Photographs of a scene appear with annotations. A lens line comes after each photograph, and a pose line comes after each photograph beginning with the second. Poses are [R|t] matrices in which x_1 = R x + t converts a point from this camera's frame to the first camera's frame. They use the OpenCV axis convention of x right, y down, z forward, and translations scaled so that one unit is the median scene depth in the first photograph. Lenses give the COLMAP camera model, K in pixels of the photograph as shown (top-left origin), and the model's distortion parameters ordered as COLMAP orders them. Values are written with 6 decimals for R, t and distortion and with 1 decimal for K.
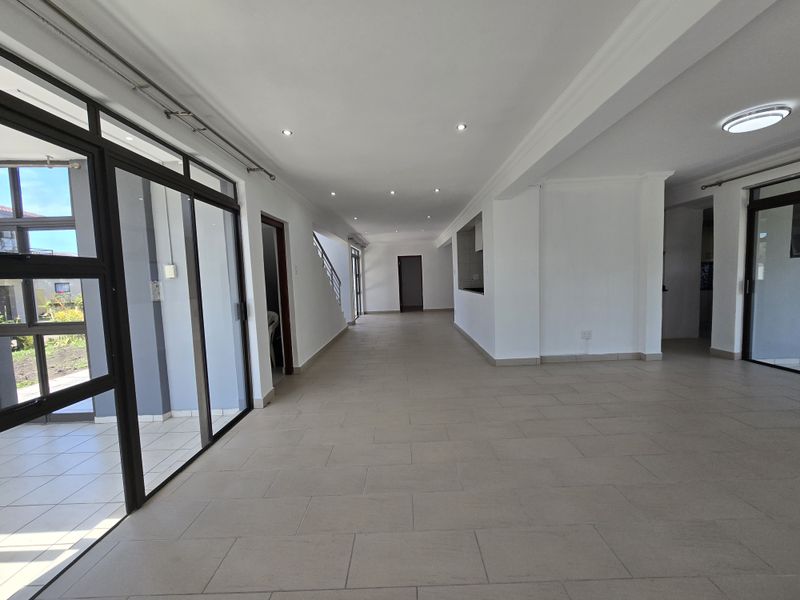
lens RADIAL K [[329.6, 0, 402.2], [0, 329.6, 300.0], [0, 0, 1]] dist [-0.002240, -0.000037]
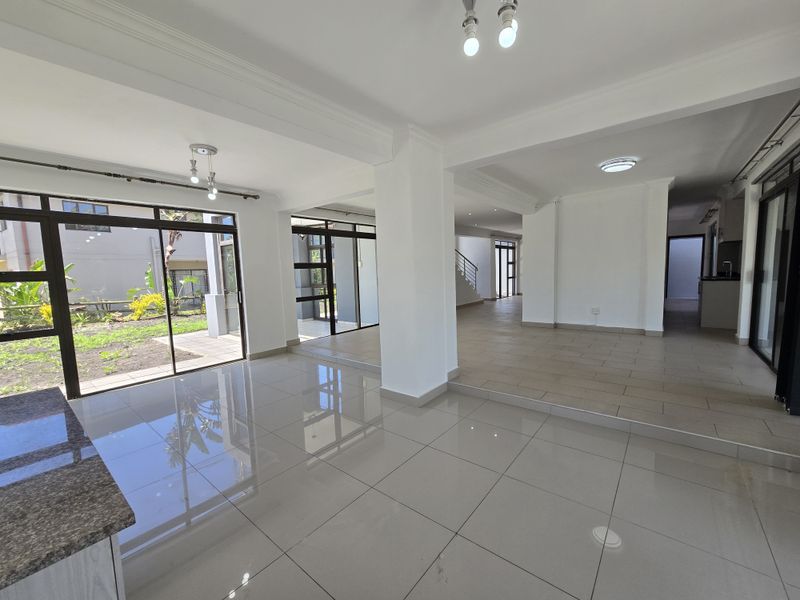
lens RADIAL K [[329.6, 0, 402.2], [0, 329.6, 300.0], [0, 0, 1]] dist [-0.002240, -0.000037]
pose [[0.776875, 0.068449, -0.625924, 0.790989], [-0.039081, 0.997399, 0.060566, 0.013543], [0.628441, -0.022590, 0.777529, -0.508785]]
